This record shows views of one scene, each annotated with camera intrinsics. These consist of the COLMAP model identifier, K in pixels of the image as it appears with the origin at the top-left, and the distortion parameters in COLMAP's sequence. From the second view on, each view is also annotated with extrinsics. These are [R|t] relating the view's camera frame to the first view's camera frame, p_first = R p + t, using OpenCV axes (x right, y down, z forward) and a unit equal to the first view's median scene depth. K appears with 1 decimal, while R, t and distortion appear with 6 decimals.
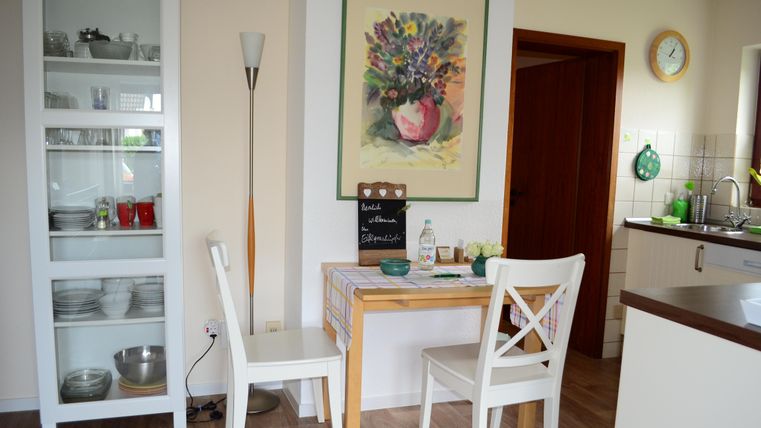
lens RADIAL K [[612.2, 0, 379.4], [0, 612.2, 213.7], [0, 0, 1]] dist [-0.090413, 0.013347]
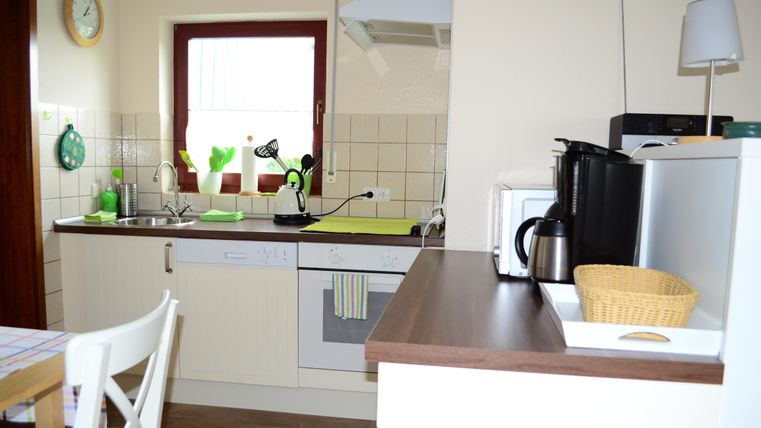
lens RADIAL K [[612.2, 0, 381.4], [0, 612.2, 221.3], [0, 0, 1]] dist [-0.090413, 0.013347]
pose [[0.454772, -0.118435, 0.882698, -0.072956], [0.078909, 0.992579, 0.092523, -0.028917], [-0.887105, 0.027576, 0.460743, 0.279412]]
